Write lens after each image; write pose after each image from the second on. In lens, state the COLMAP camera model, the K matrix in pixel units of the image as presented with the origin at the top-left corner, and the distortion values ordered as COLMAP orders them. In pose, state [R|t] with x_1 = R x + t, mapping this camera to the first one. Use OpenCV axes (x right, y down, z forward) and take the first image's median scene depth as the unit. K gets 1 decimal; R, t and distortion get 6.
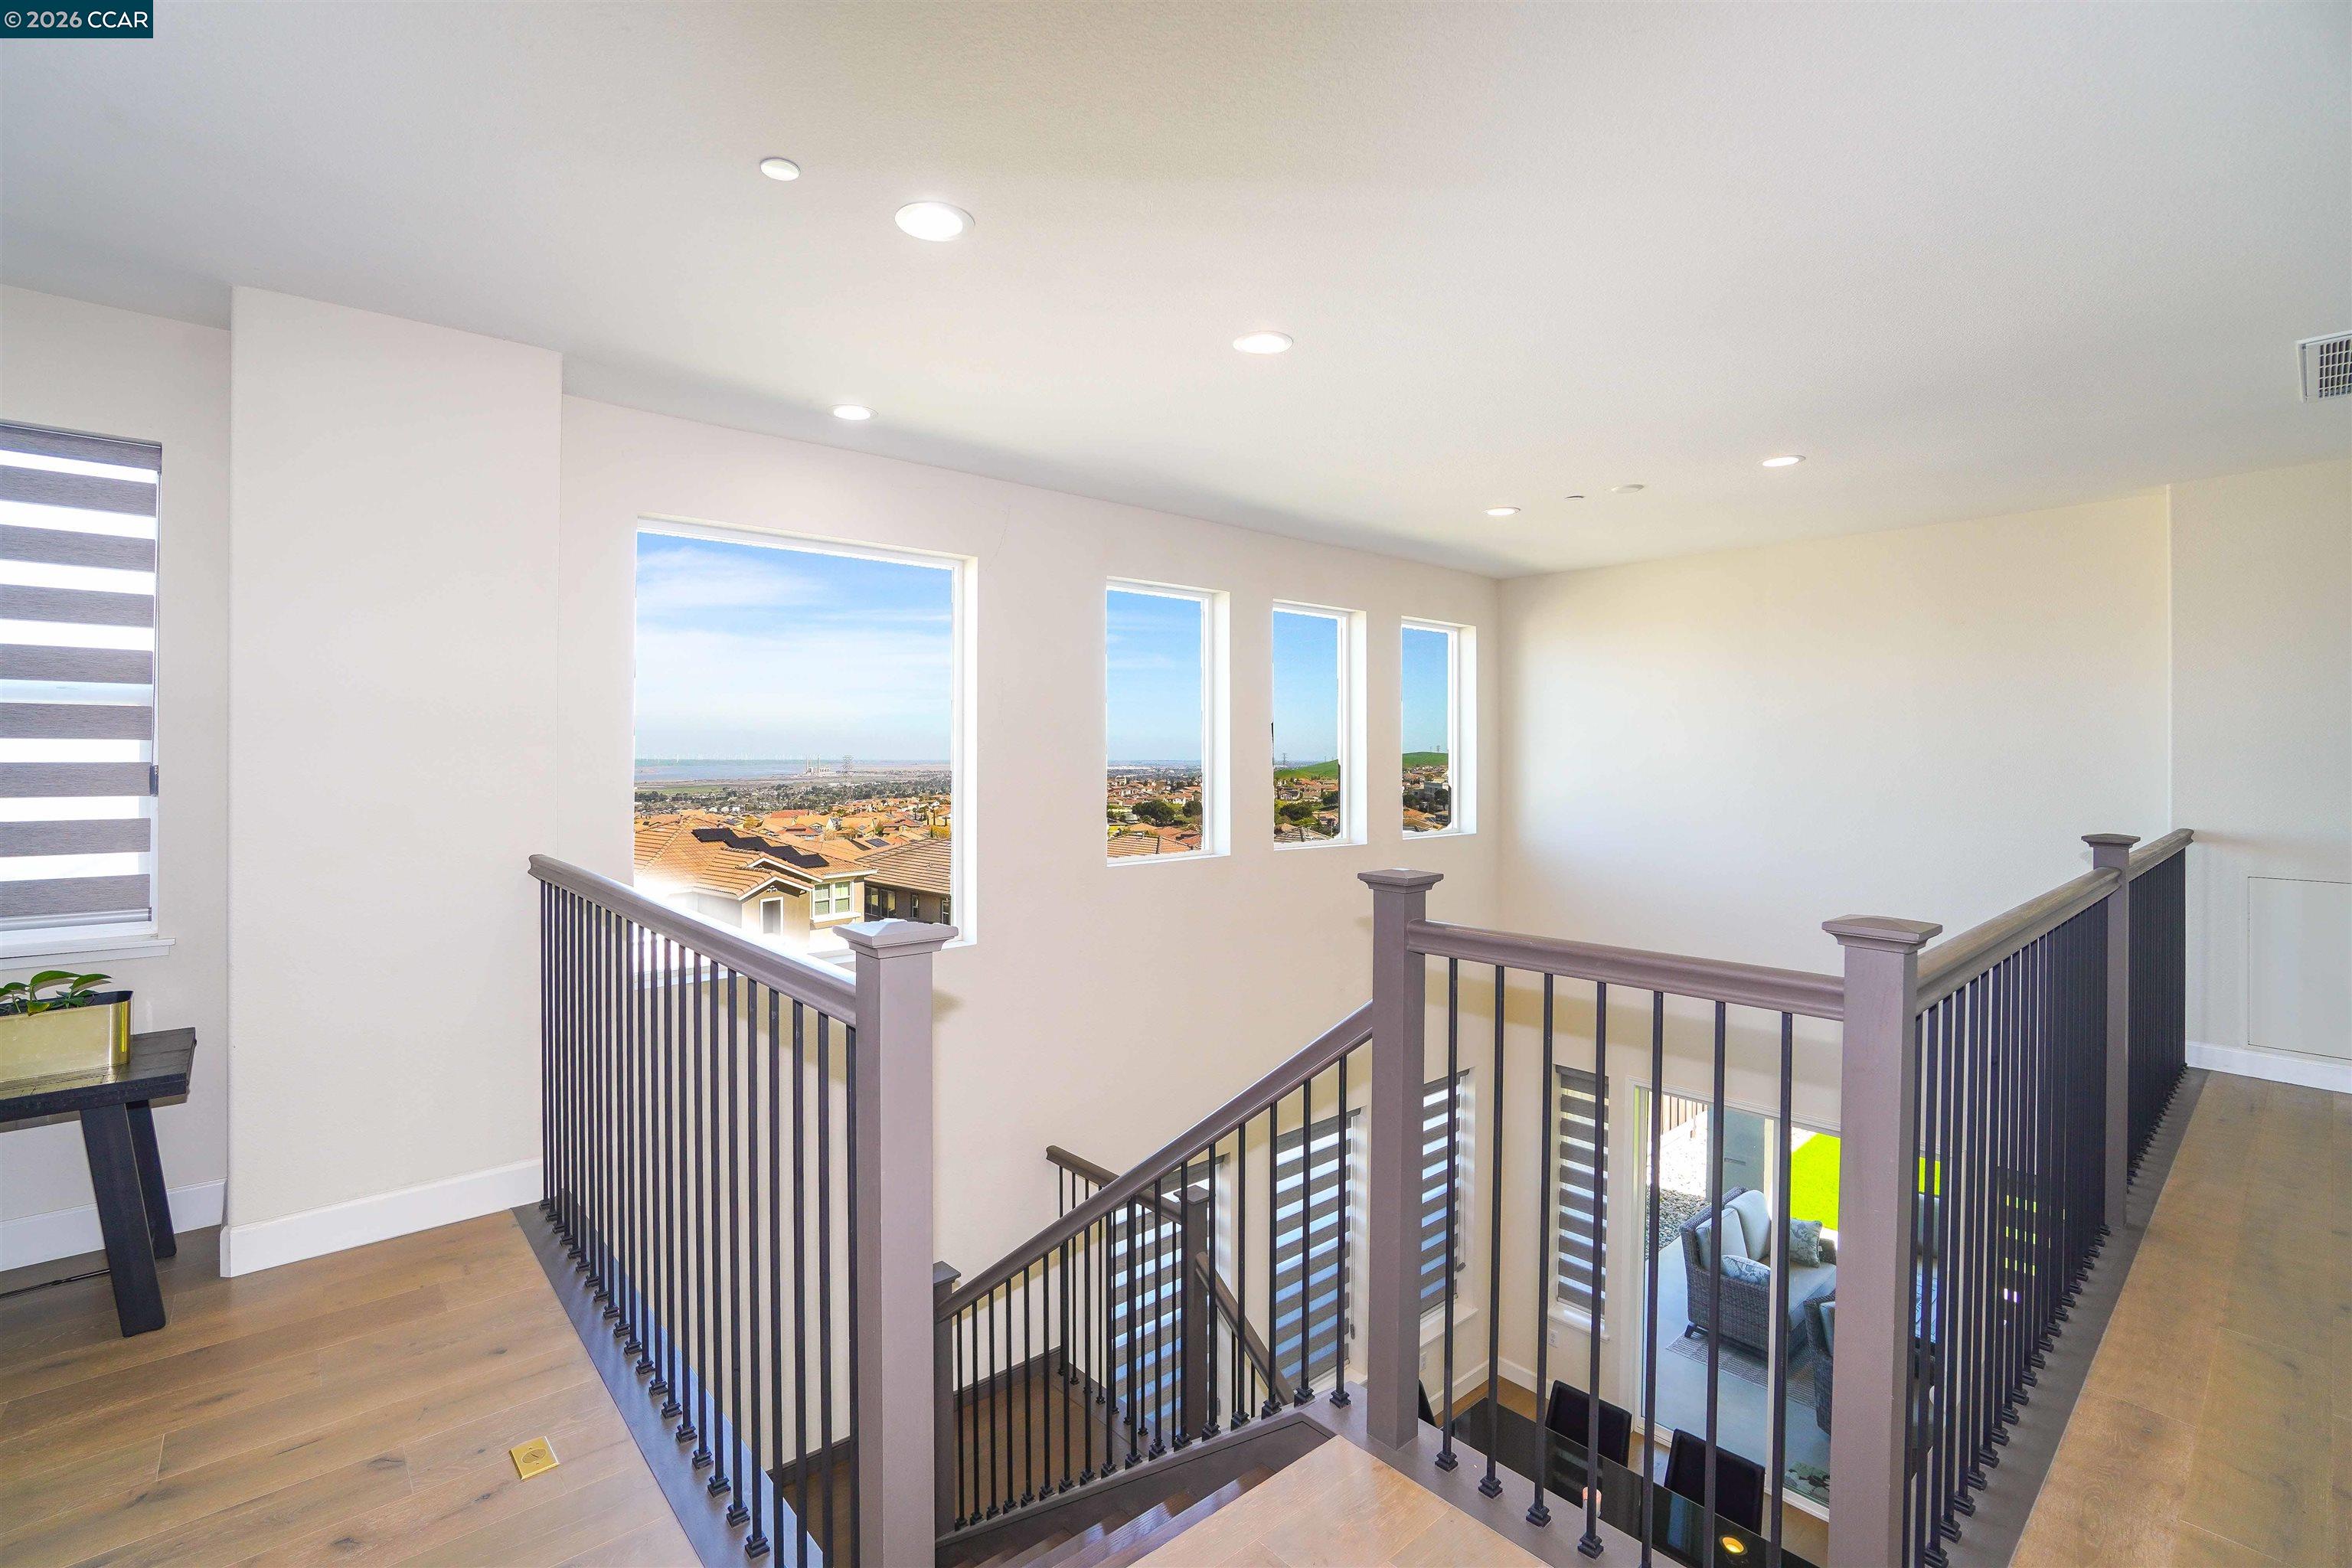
lens RADIAL K [[1061.1, 0, 1179.9], [0, 1061.1, 770.4], [0, 0, 1]] dist [-0.052184, 0.016233]
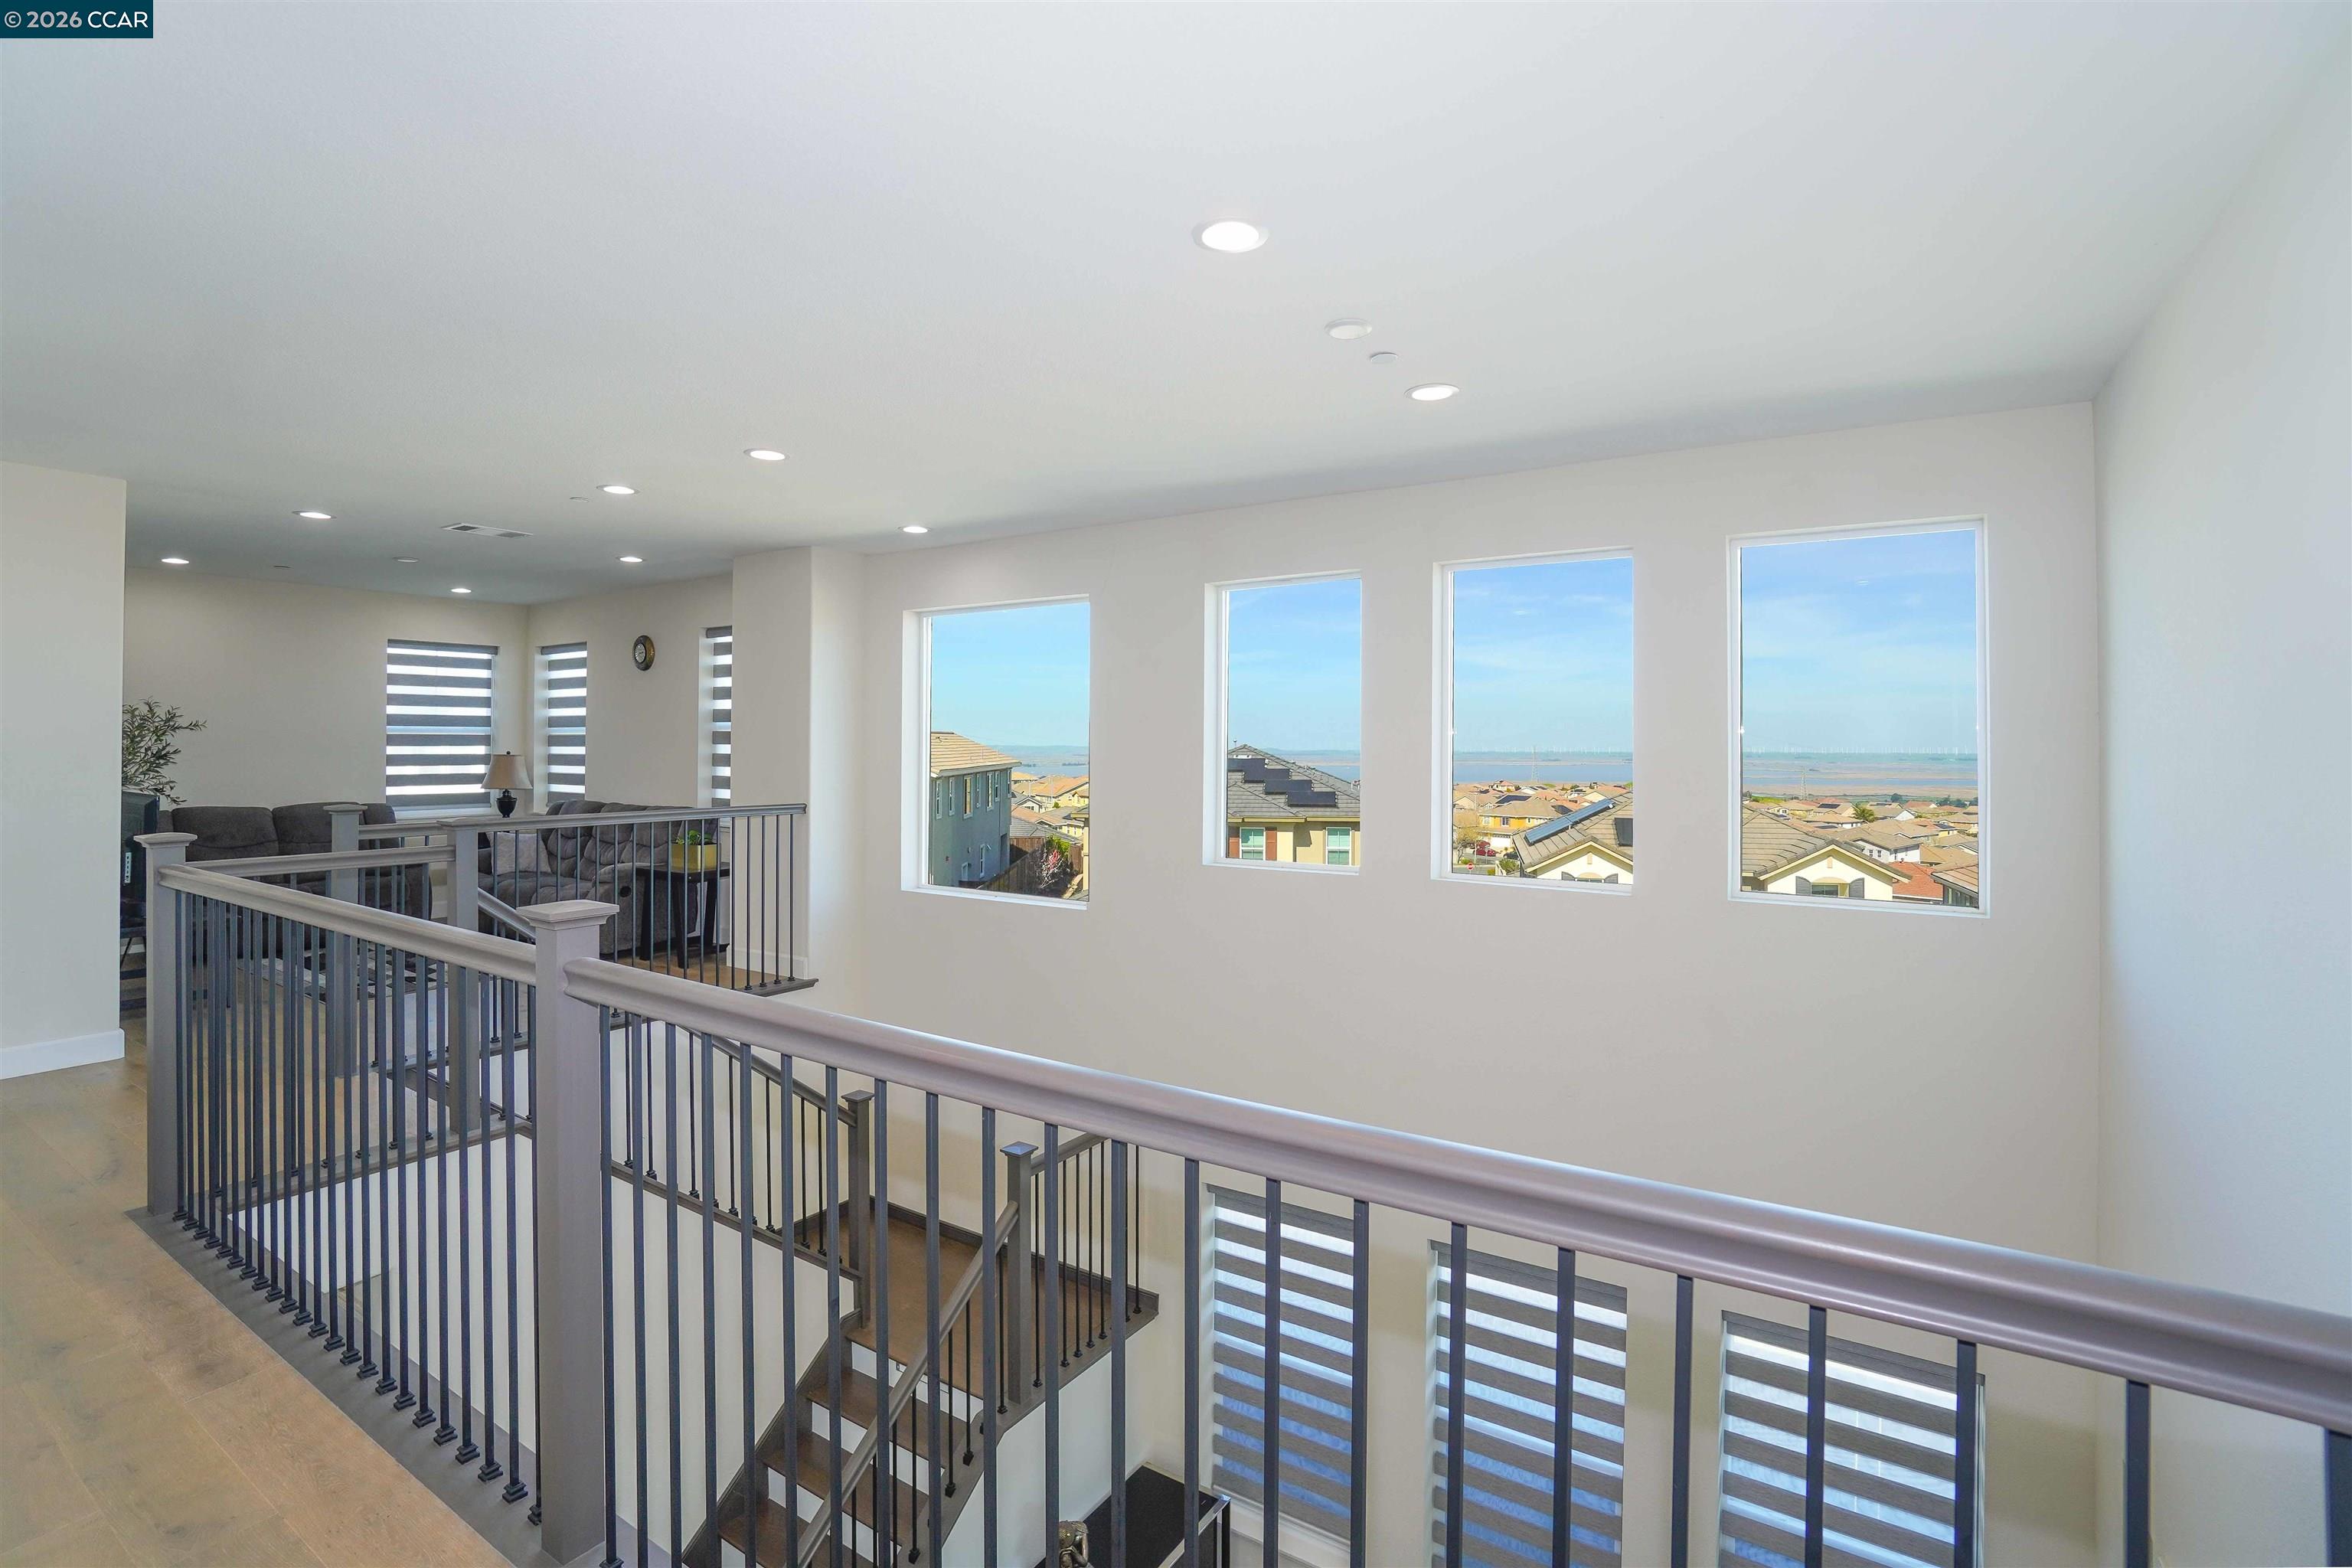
lens RADIAL K [[1061.1, 0, 1179.5], [0, 1061.1, 770.8], [0, 0, 1]] dist [-0.052184, 0.016233]
pose [[0.263943, 0.002200, -0.964536, 2.410470], [-0.004837, 0.999988, 0.000958, -0.025422], [0.964526, 0.004413, 0.263951, 1.803539]]
